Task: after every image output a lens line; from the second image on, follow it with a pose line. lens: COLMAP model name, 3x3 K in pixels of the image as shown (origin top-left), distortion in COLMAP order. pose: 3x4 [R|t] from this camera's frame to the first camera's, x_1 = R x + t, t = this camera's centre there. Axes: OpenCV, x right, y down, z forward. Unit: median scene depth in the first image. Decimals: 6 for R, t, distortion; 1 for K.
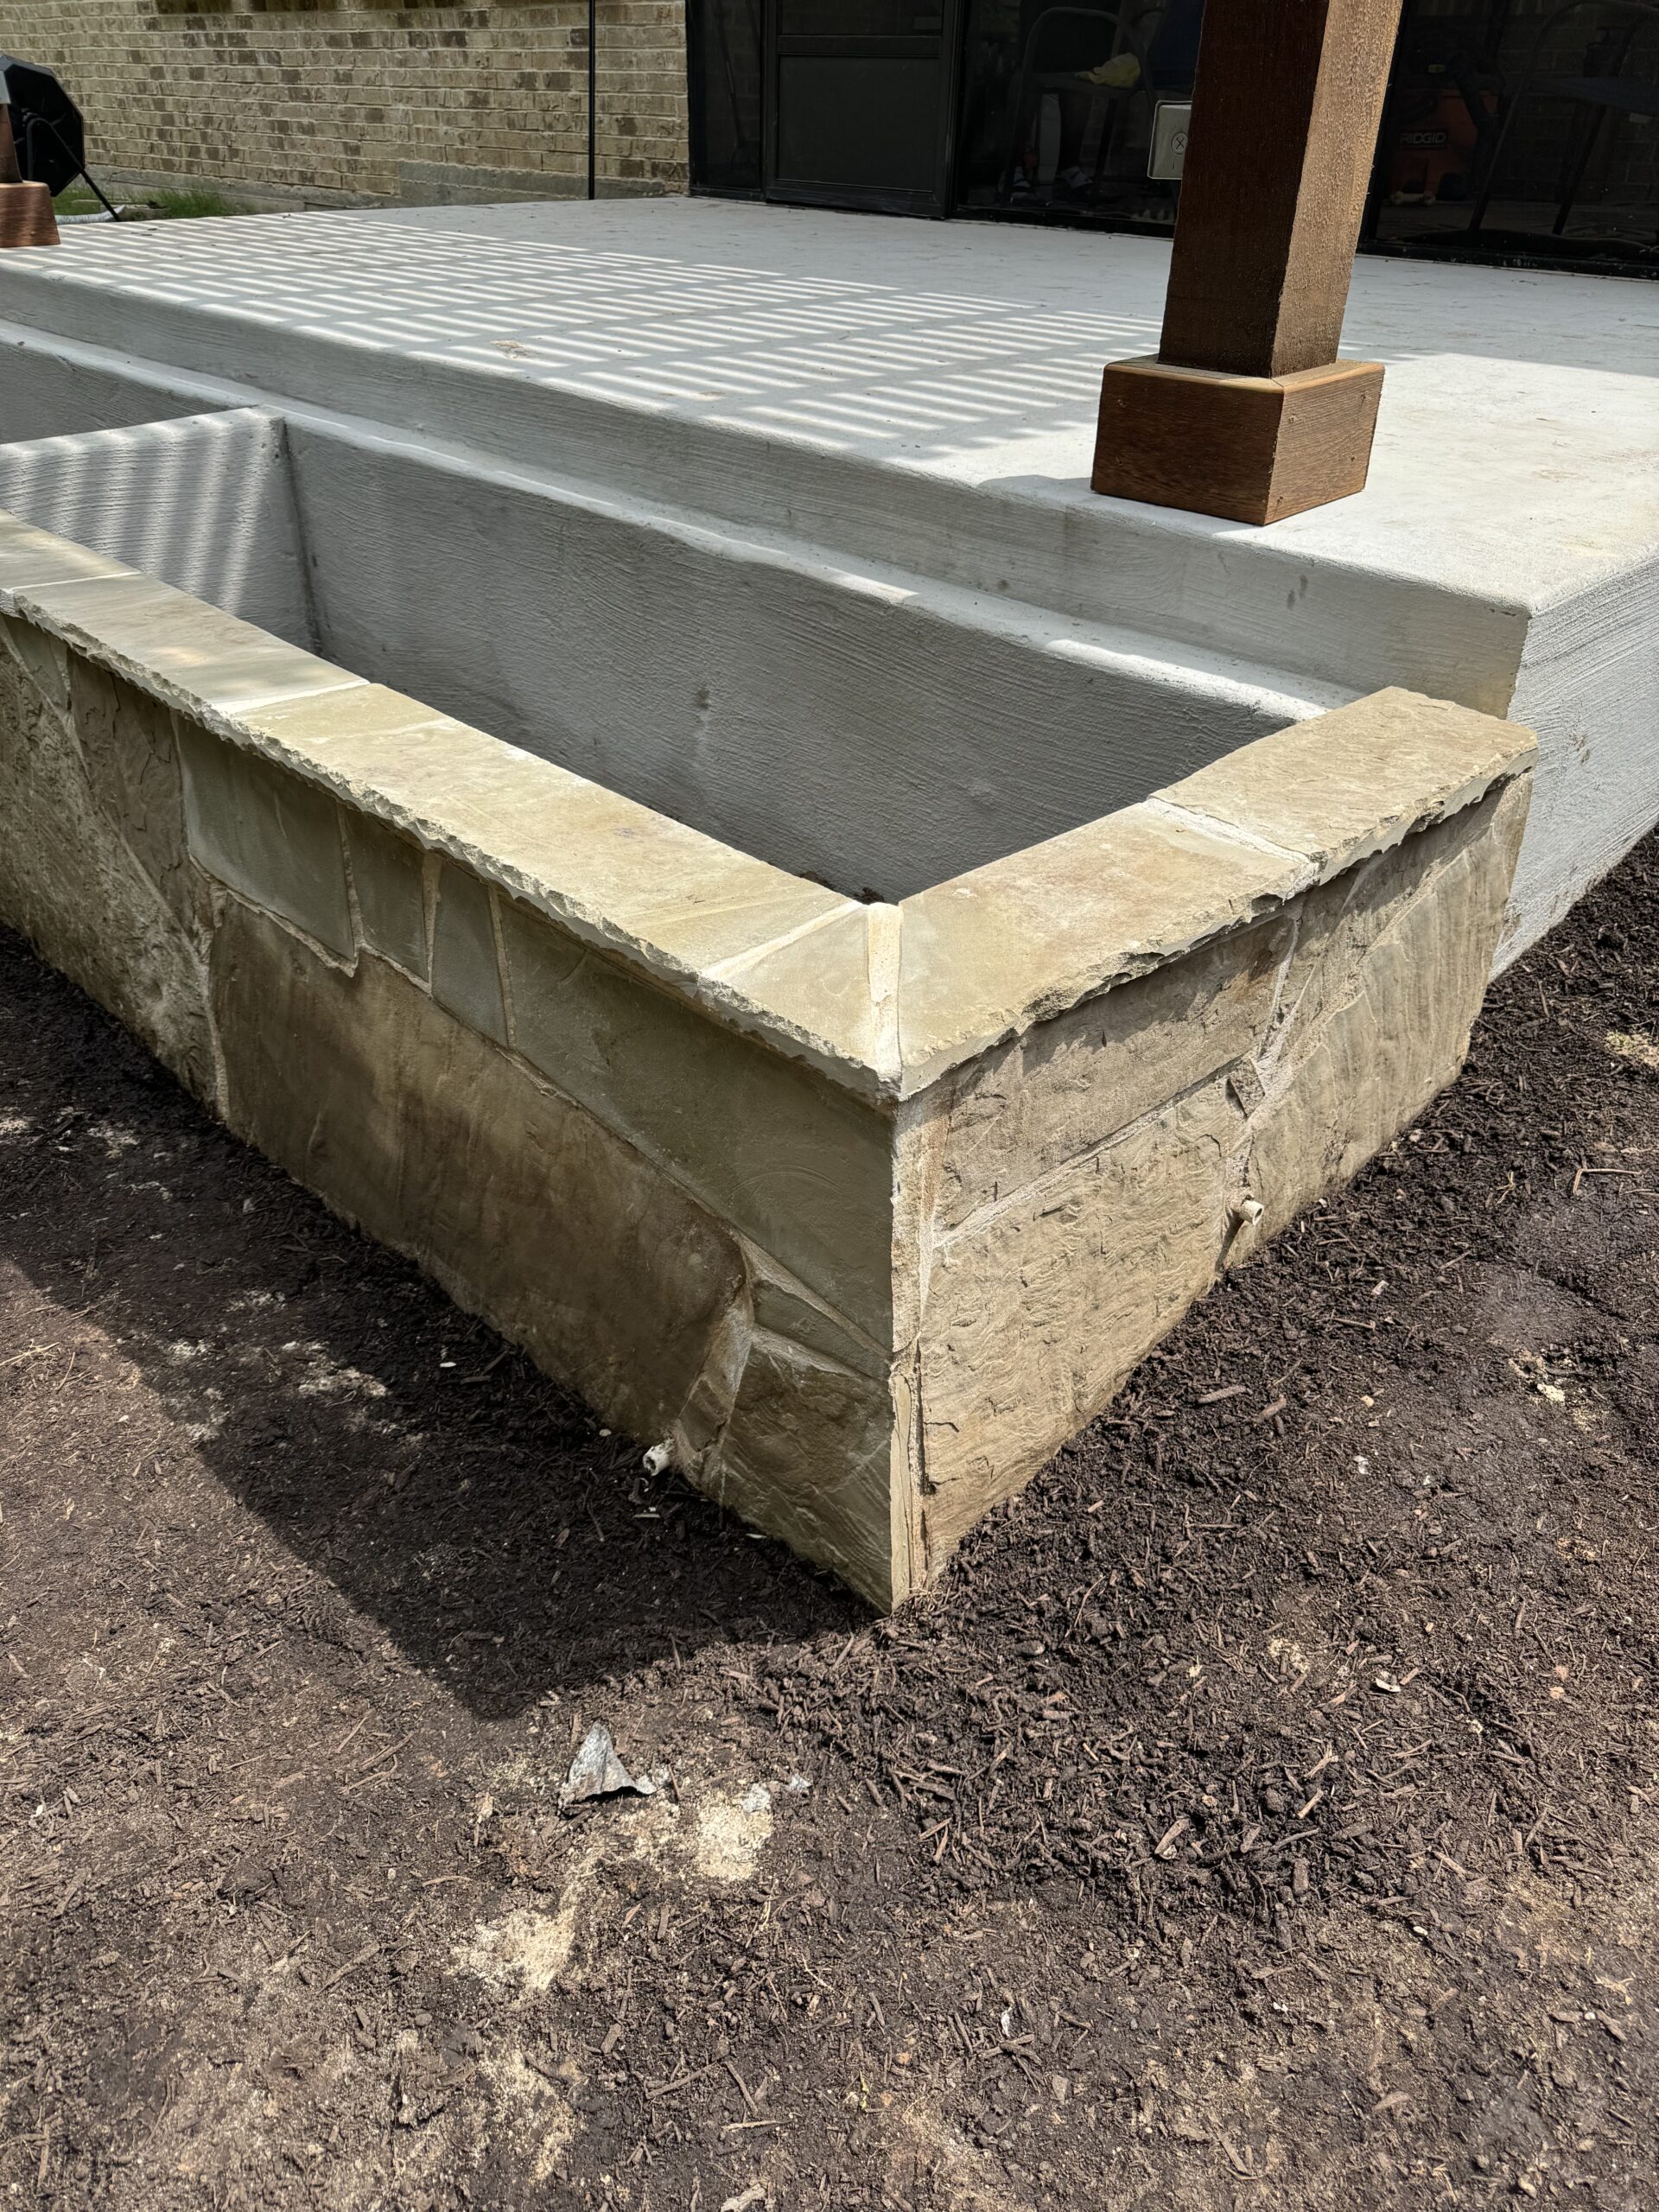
lens RADIAL K [[1569.7, 0, 836.8], [0, 1569.7, 1105.2], [0, 0, 1]] dist [0.021305, -0.028462]
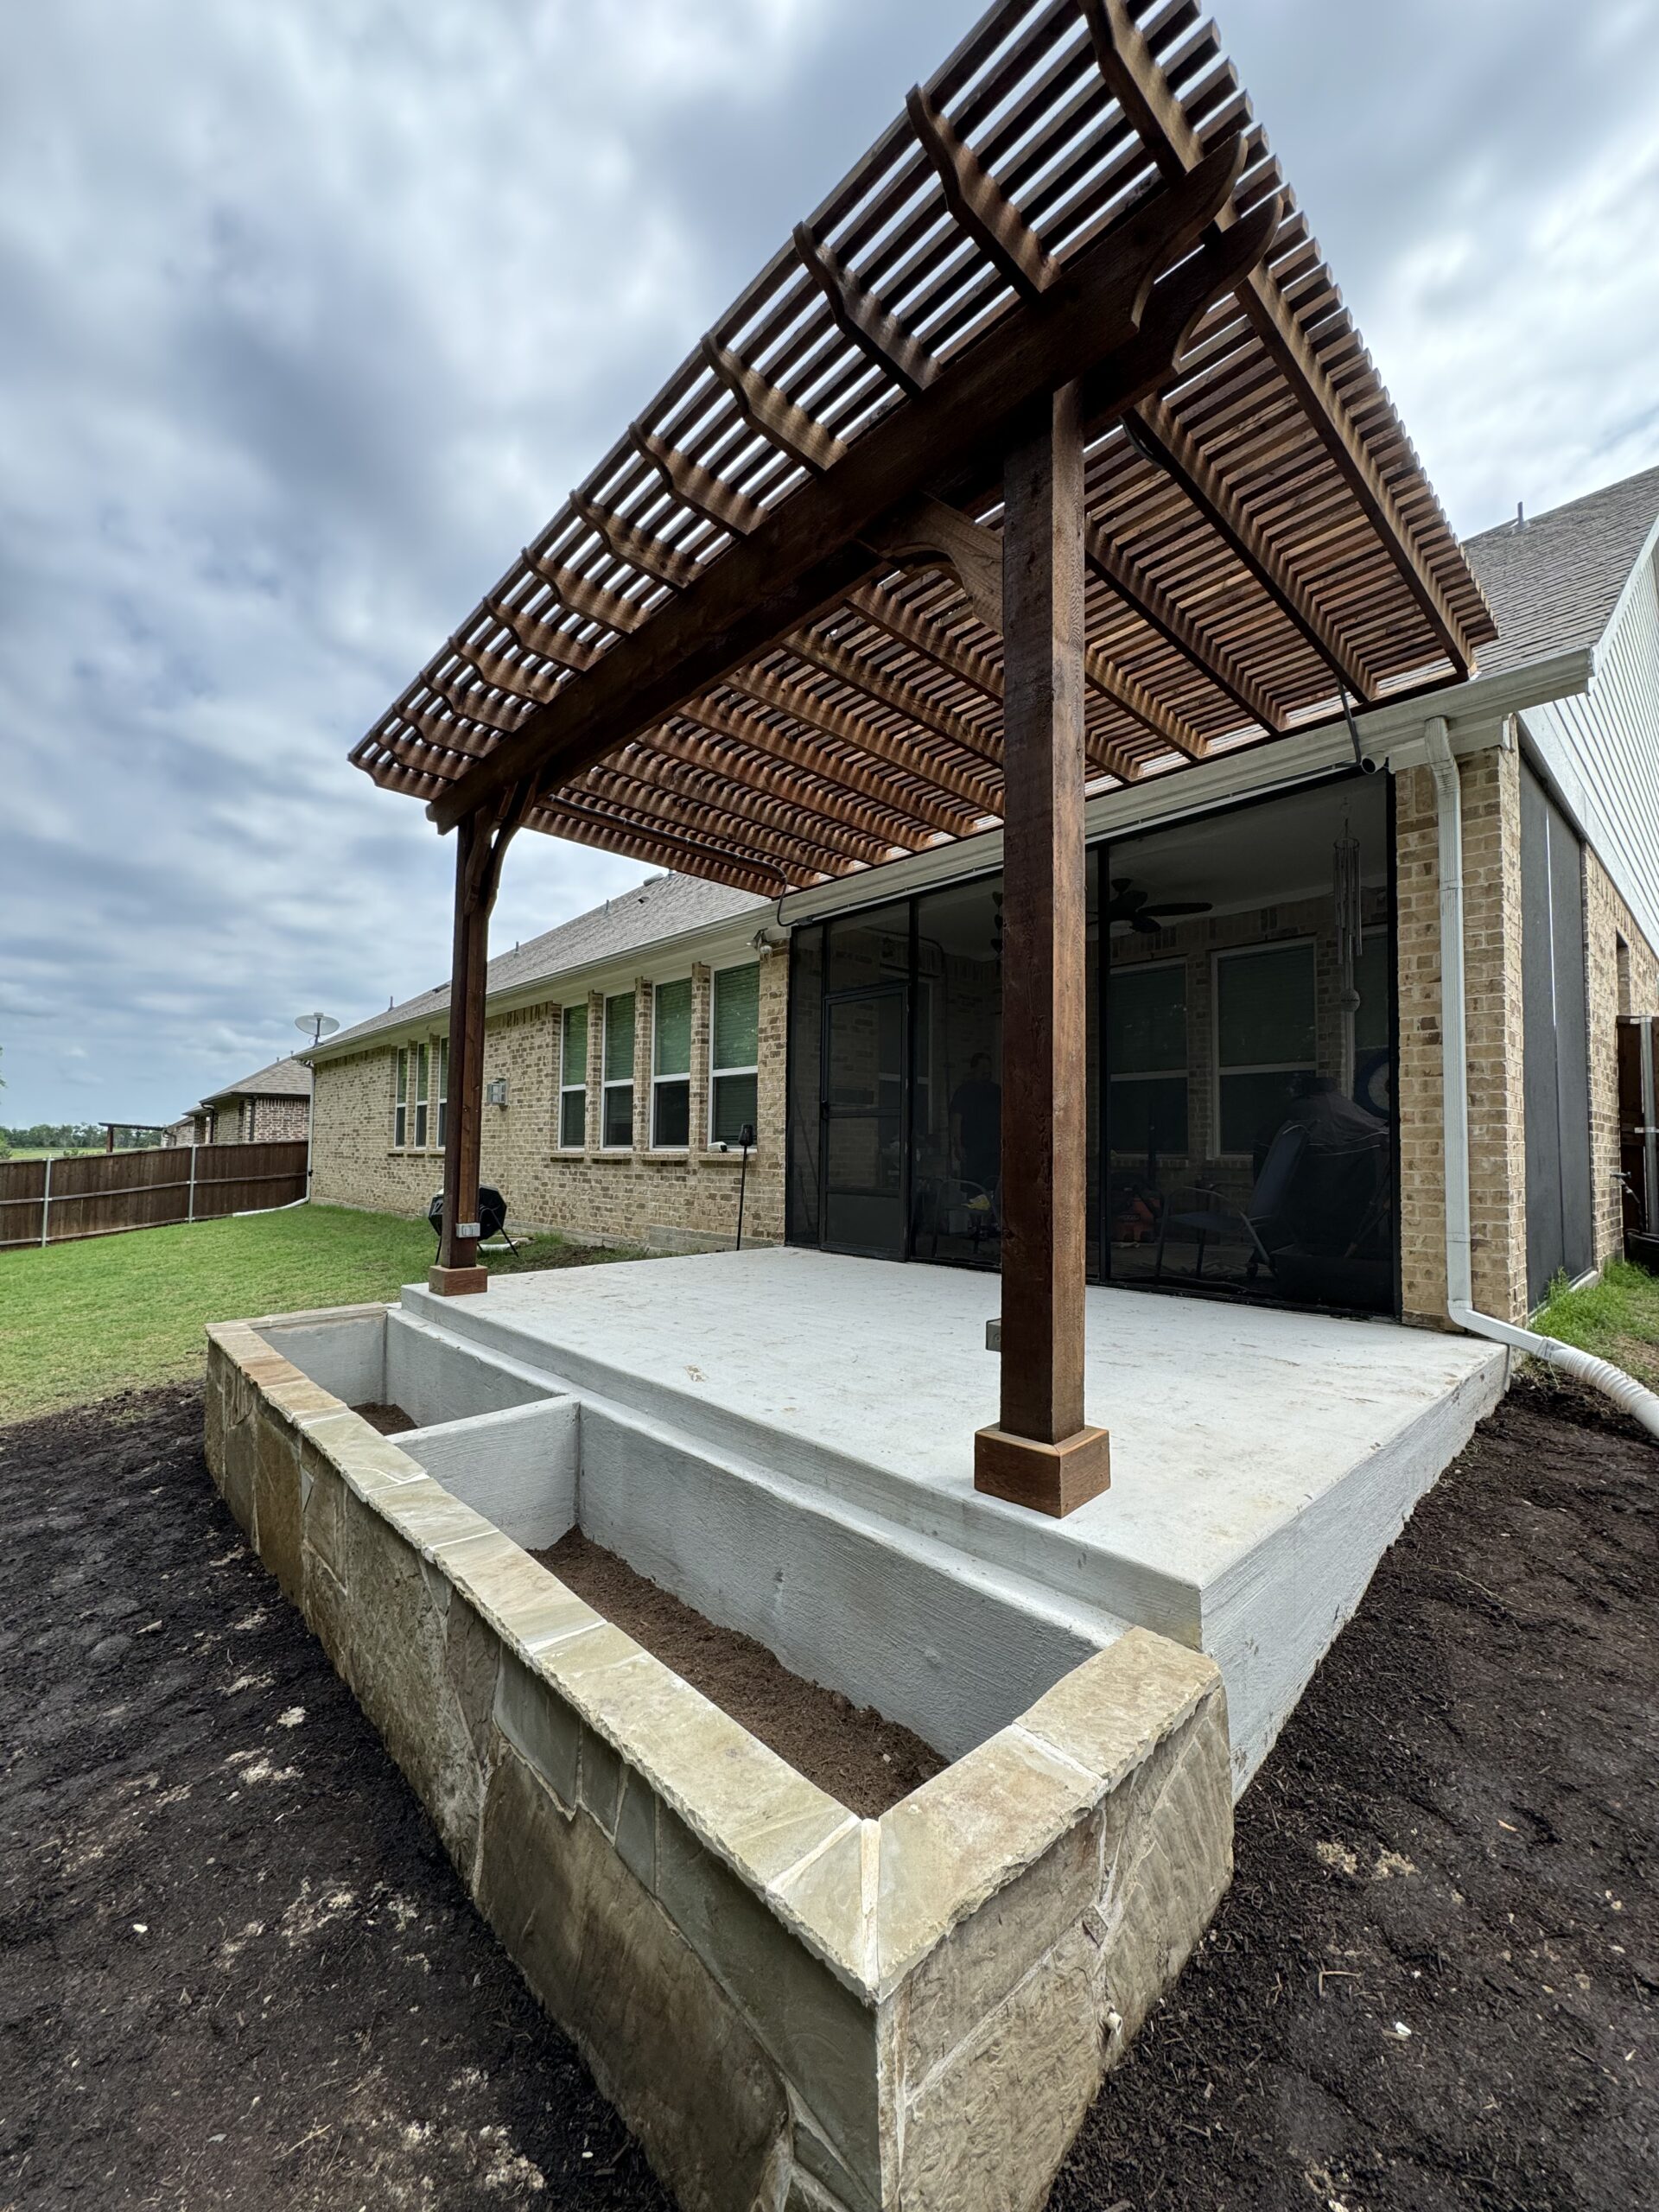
lens RADIAL K [[874.4, 0, 836.0], [0, 874.4, 1099.2], [0, 0, 1]] dist [-0.007629, 0.001438]
pose [[0.999610, -0.017225, -0.021969, 0.019583], [0.001035, 0.809287, -0.587413, -0.155797], [0.027898, 0.587161, 0.808989, -0.230002]]
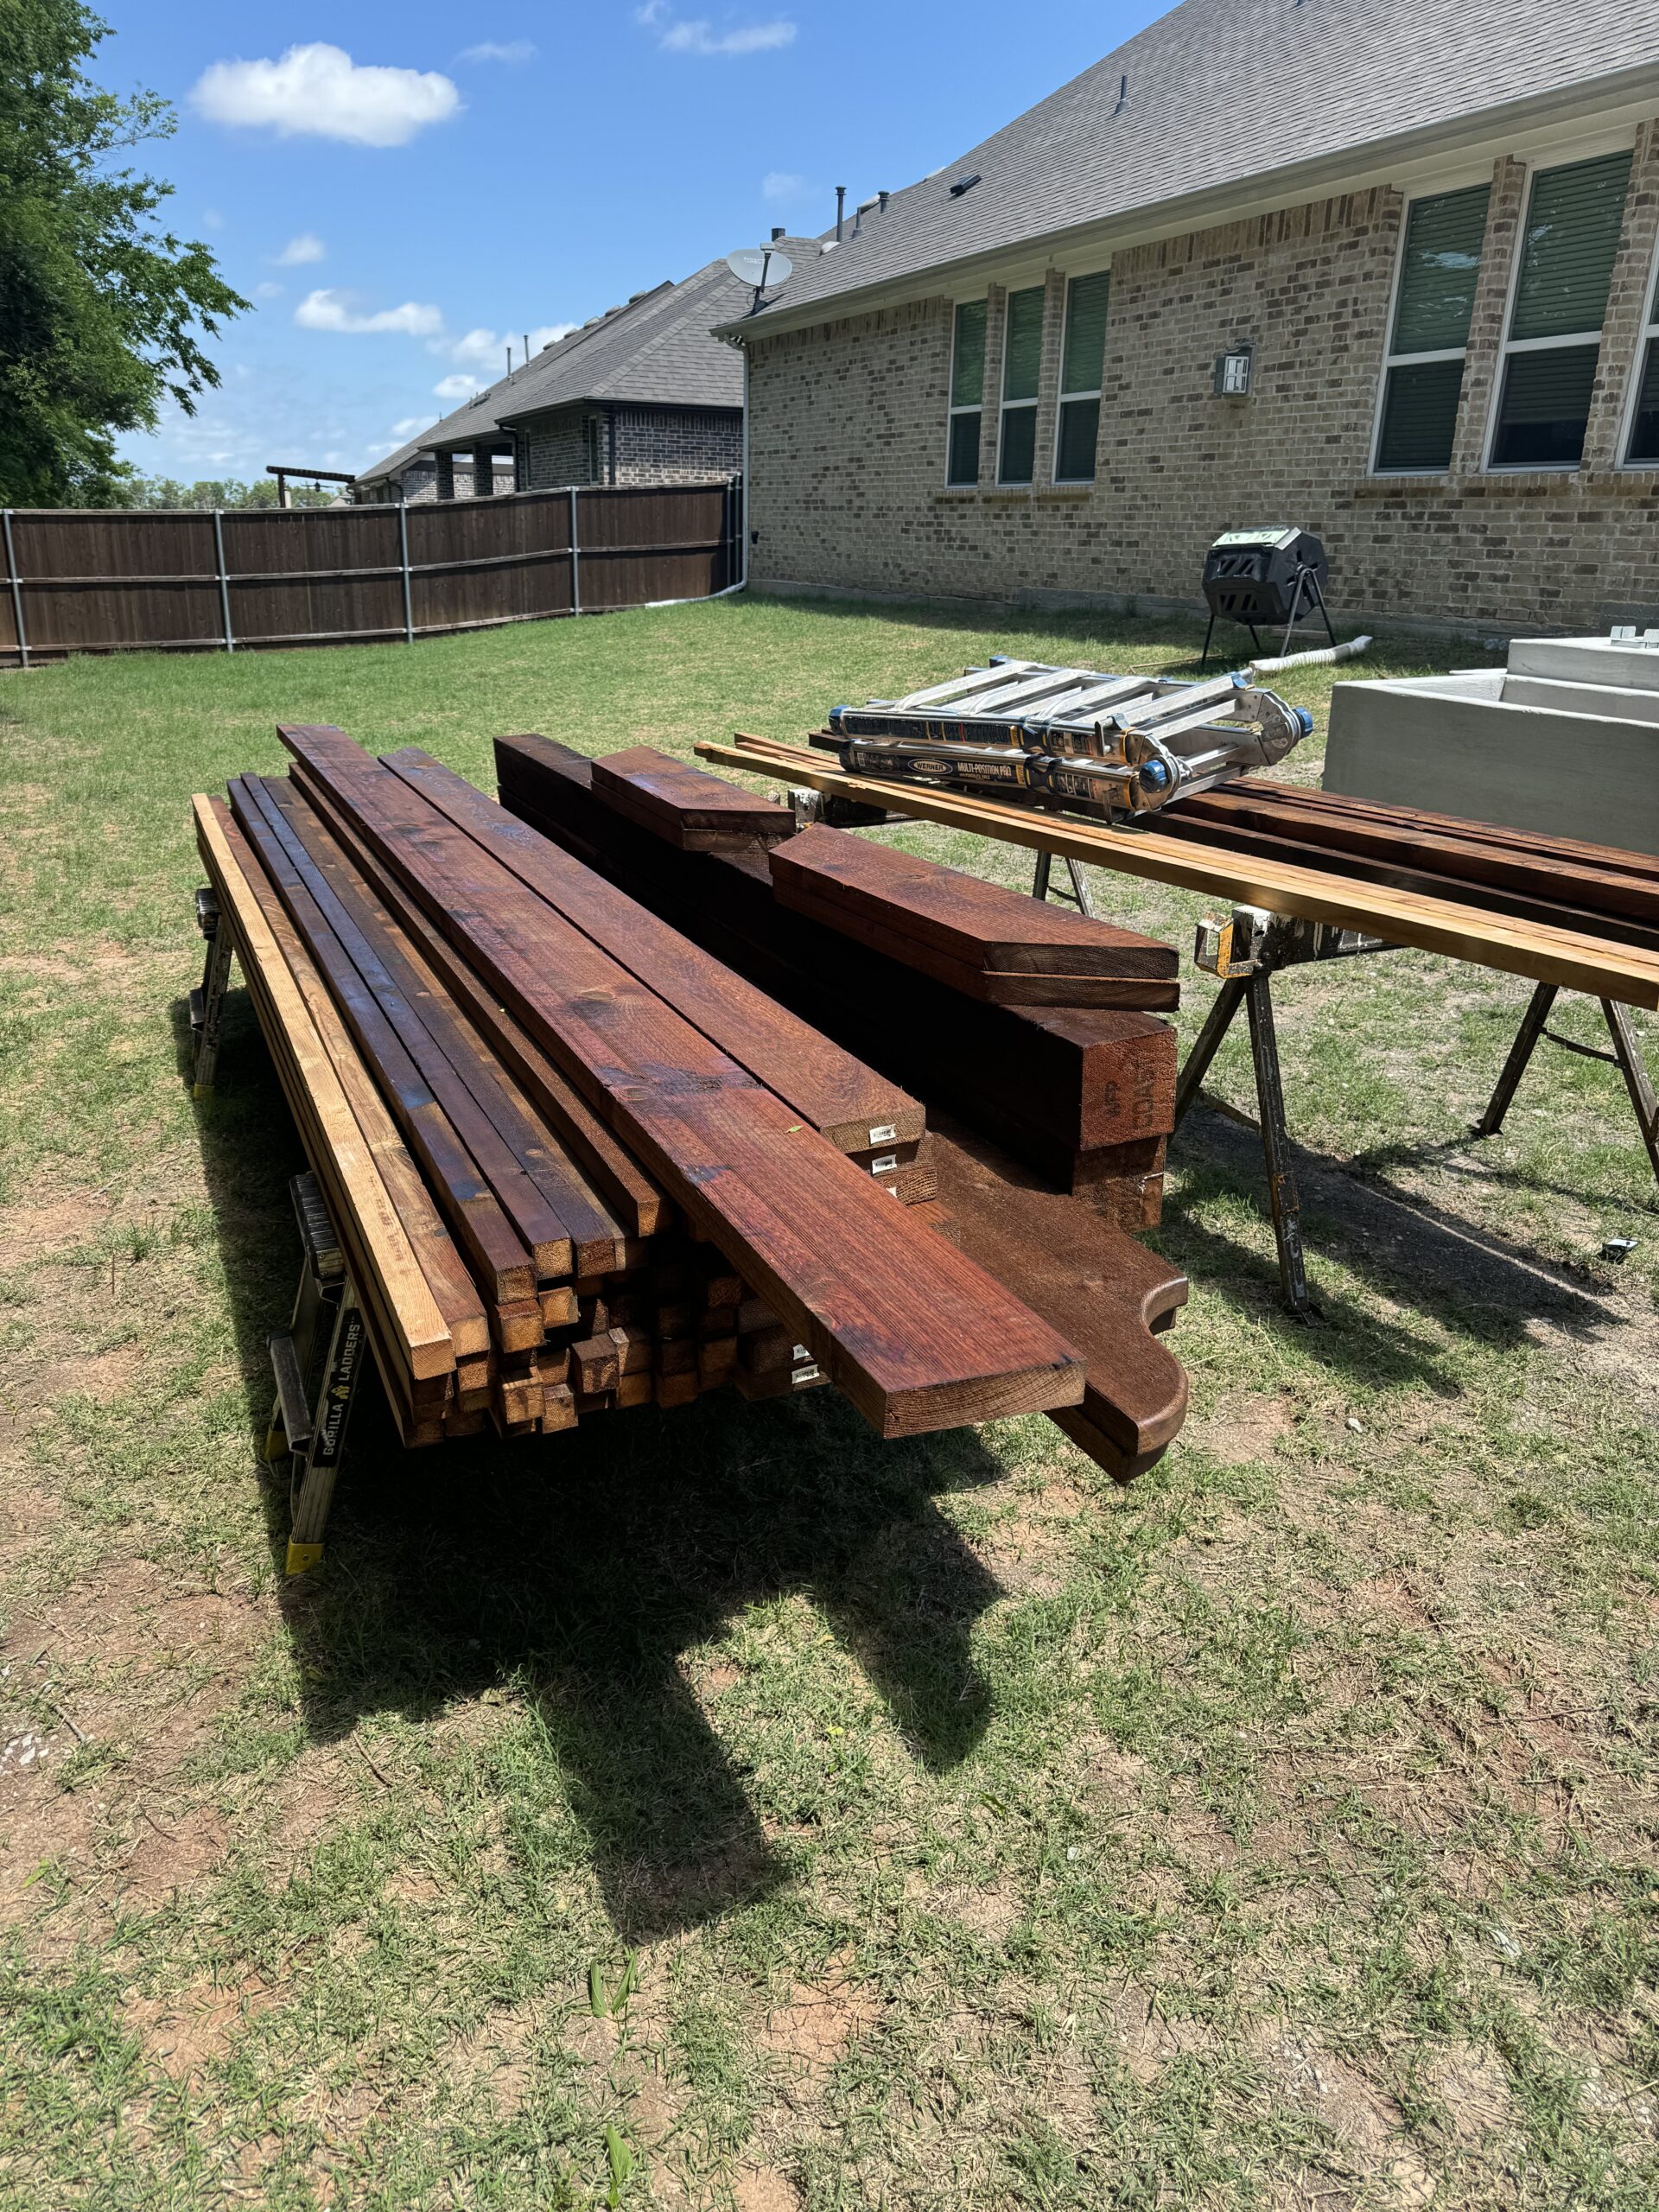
lens RADIAL K [[1569.7, 0, 807.9], [0, 1569.7, 1109.2], [0, 0, 1]] dist [0.021305, -0.028462]
pose [[0.942895, 0.113558, -0.313135, -1.795204], [-0.181851, 0.963123, -0.198304, 0.671648], [0.279068, 0.243924, 0.928775, -1.065275]]
